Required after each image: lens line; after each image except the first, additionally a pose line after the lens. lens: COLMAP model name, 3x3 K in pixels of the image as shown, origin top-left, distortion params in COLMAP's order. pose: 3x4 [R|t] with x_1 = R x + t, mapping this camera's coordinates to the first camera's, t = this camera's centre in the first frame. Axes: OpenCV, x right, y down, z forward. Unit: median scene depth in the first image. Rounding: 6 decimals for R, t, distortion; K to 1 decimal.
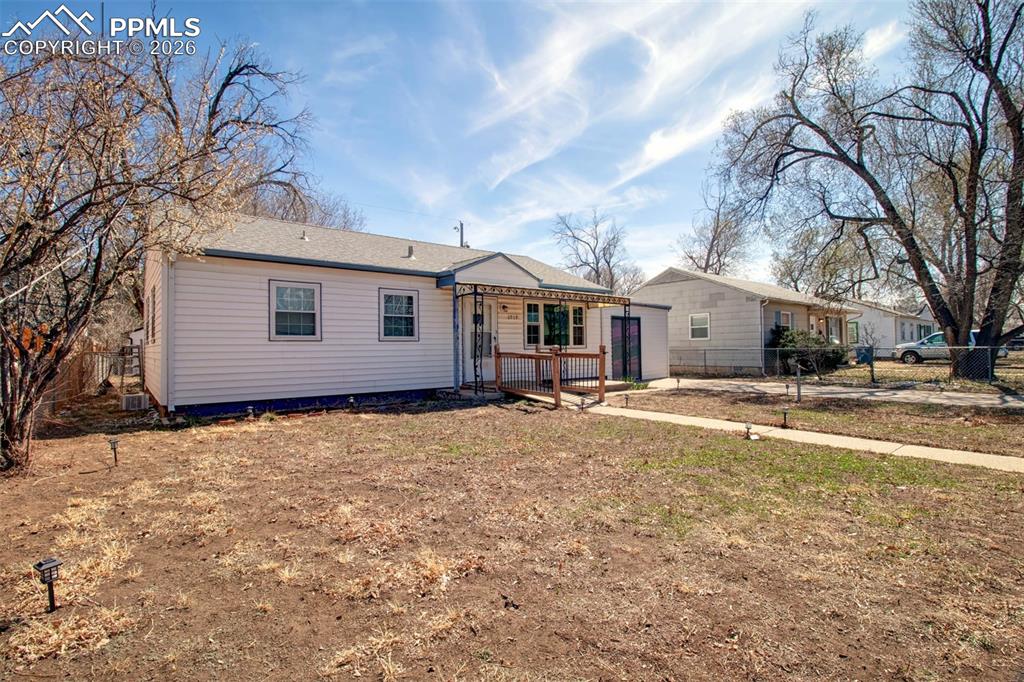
lens RADIAL K [[487.3, 0, 512.0], [0, 487.3, 341.0], [0, 0, 1]] dist [-0.002461, -0.001247]
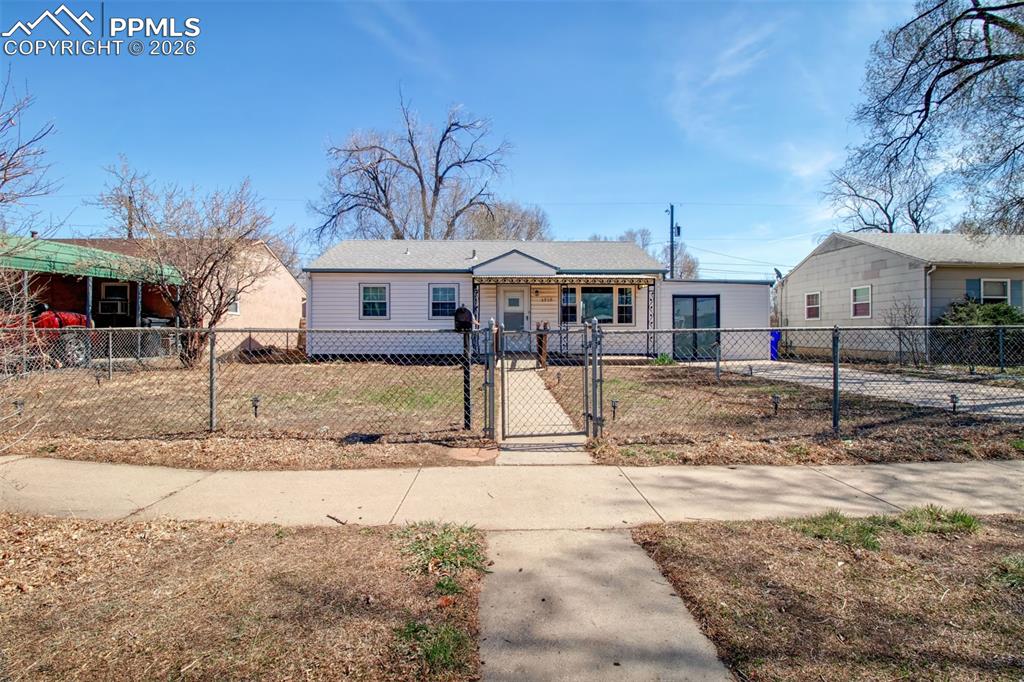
lens RADIAL K [[477.0, 0, 519.1], [0, 477.0, 329.4], [0, 0, 1]] dist [-0.003559, -0.010040]
pose [[0.798900, 0.008661, -0.601401, 0.553249], [0.000975, 0.999876, 0.015694, 0.005225], [0.601463, -0.013124, 0.798793, 0.007340]]
